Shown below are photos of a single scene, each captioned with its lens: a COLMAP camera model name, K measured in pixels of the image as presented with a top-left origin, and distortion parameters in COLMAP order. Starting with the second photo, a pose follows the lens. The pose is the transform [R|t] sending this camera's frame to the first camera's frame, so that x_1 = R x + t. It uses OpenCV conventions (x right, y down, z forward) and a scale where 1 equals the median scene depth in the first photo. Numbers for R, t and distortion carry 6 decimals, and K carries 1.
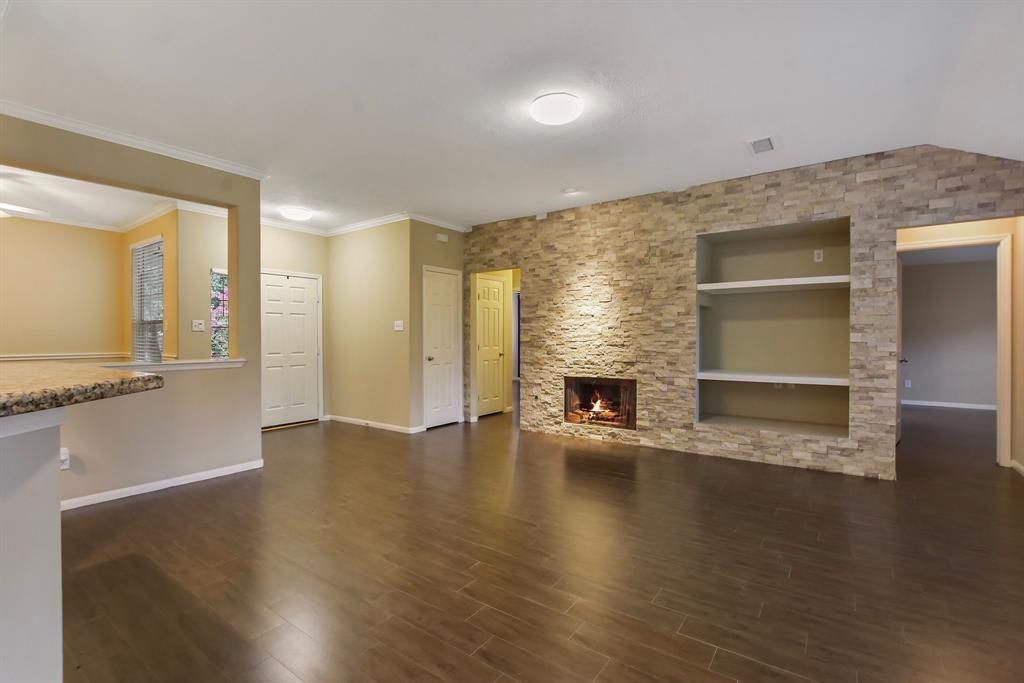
lens RADIAL K [[469.2, 0, 514.3], [0, 469.2, 338.8], [0, 0, 1]] dist [-0.003288, -0.000121]
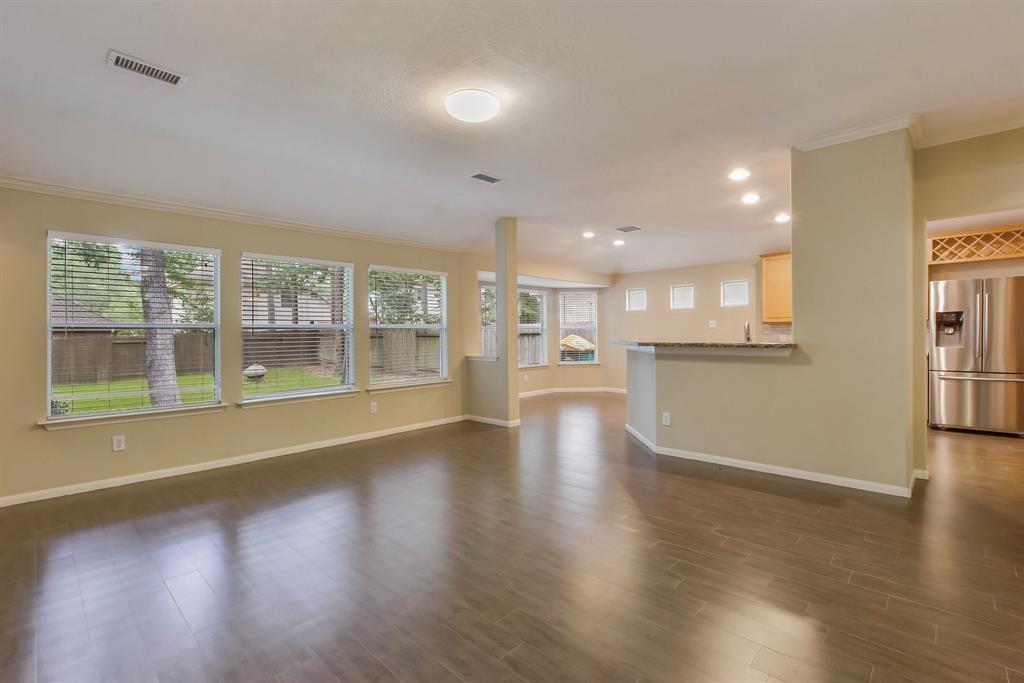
lens RADIAL K [[477.4, 0, 513.1], [0, 477.4, 337.2], [0, 0, 1]] dist [-0.002836, -0.000261]
pose [[-0.989538, 0.017865, 0.143159, -0.082379], [0.020050, 0.999703, 0.013833, -0.007698], [-0.142869, 0.016558, -0.989603, 1.186401]]
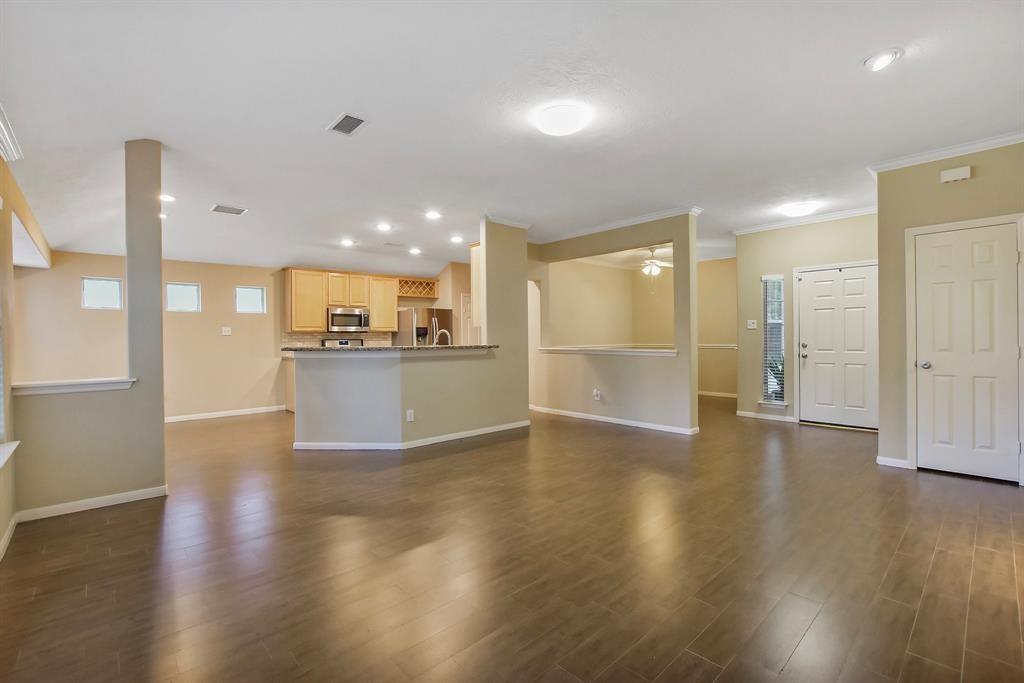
lens RADIAL K [[469.2, 0, 514.3], [0, 469.2, 338.8], [0, 0, 1]] dist [-0.003288, -0.000121]
pose [[-0.194459, 0.011494, -0.980843, 0.686549], [0.002147, 0.999934, 0.011292, -0.006457], [0.980908, 0.000090, -0.194470, 0.657318]]
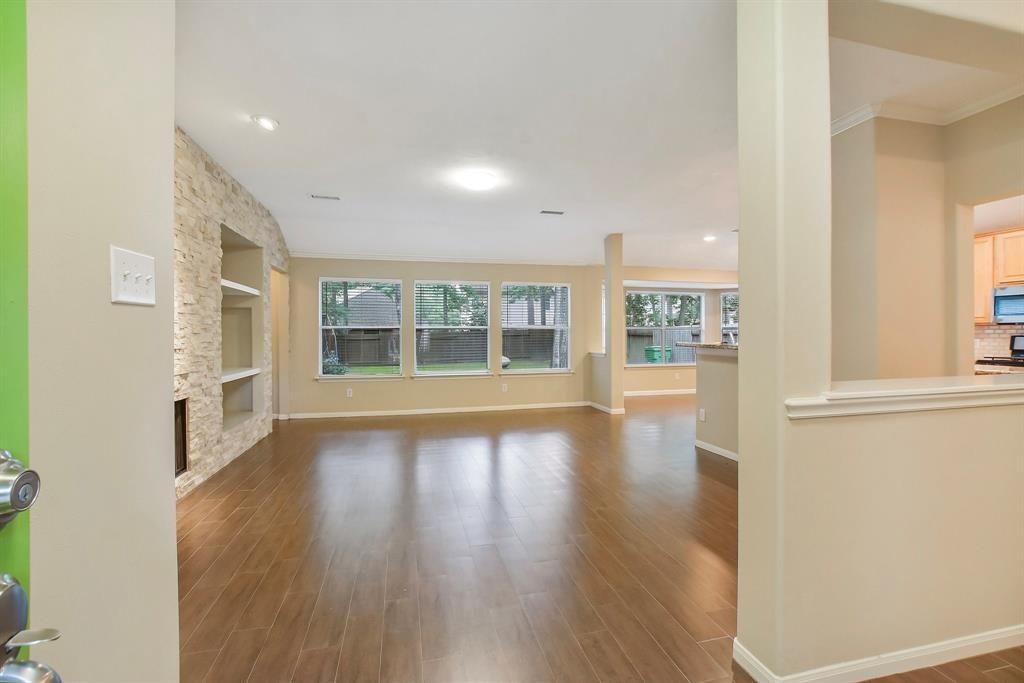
lens RADIAL K [[461.8, 0, 513.9], [0, 461.8, 337.8], [0, 0, 1]] dist [-0.000138, -0.000008]
pose [[-0.756242, 0.003064, 0.654285, -0.563224], [0.011147, 0.999904, 0.008201, -0.002785], [-0.654197, 0.013496, -0.756204, 1.210573]]
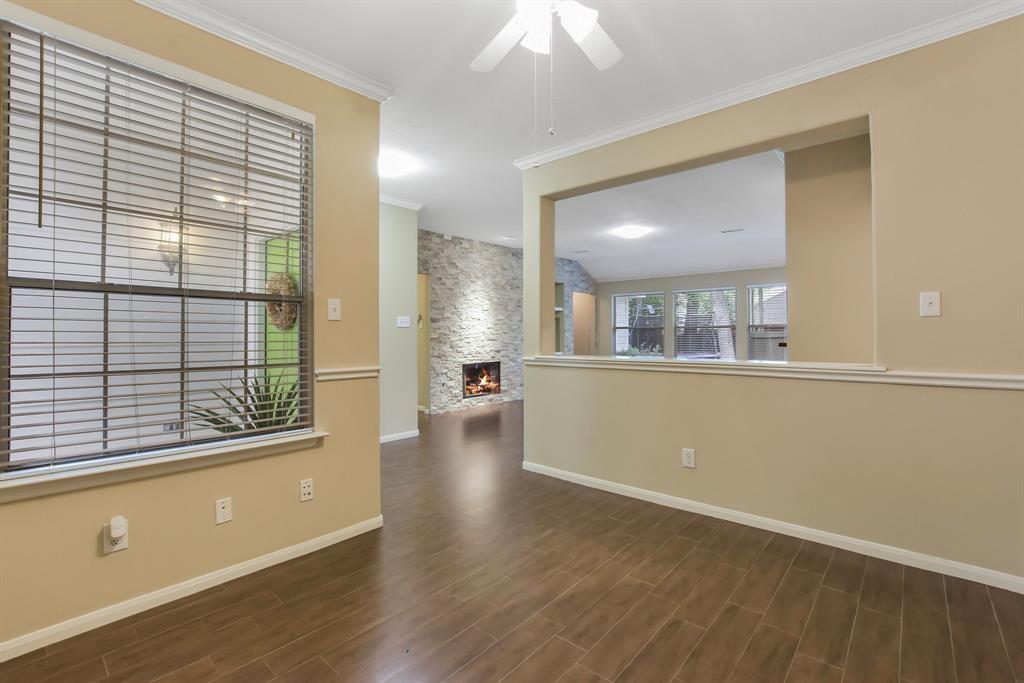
lens RADIAL K [[464.9, 0, 512.0], [0, 464.9, 341.5], [0, 0, 1]] dist [-0.002833, -0.000259]
pose [[0.100815, -0.010226, 0.994853, -1.305418], [0.013745, 0.999866, 0.008885, 0.006939], [-0.994810, 0.012779, 0.100942, 0.808128]]
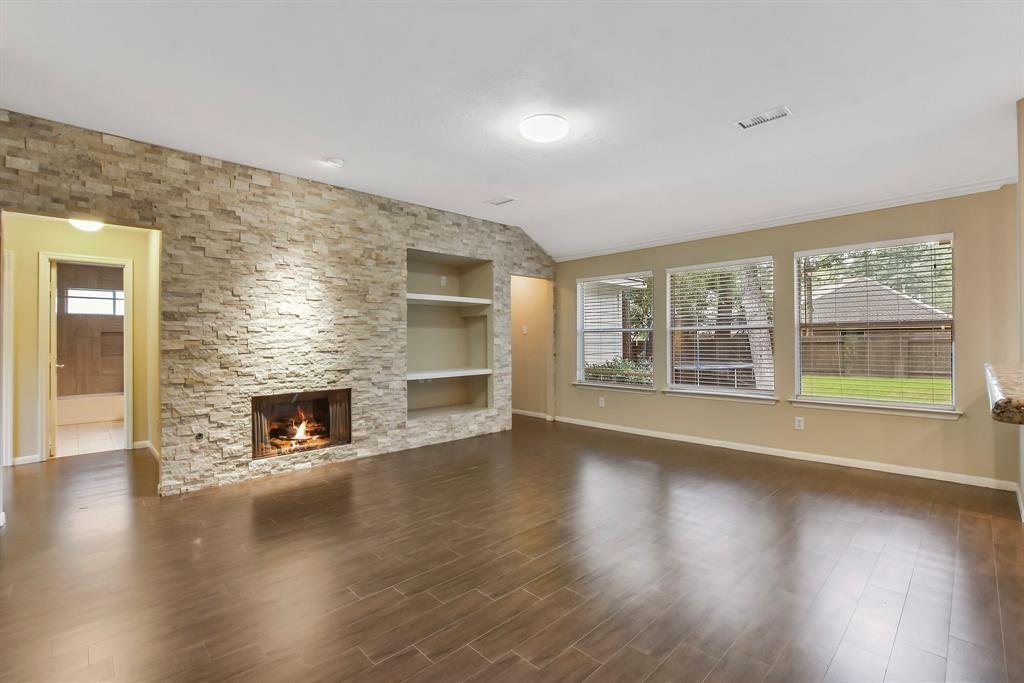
lens RADIAL K [[464.9, 0, 512.0], [0, 464.9, 341.5], [0, 0, 1]] dist [-0.002833, -0.000259]
pose [[0.182271, -0.001326, 0.983247, -0.582367], [0.012437, 0.999922, -0.000957, 0.000117], [-0.983170, 0.012403, 0.182273, 0.526496]]
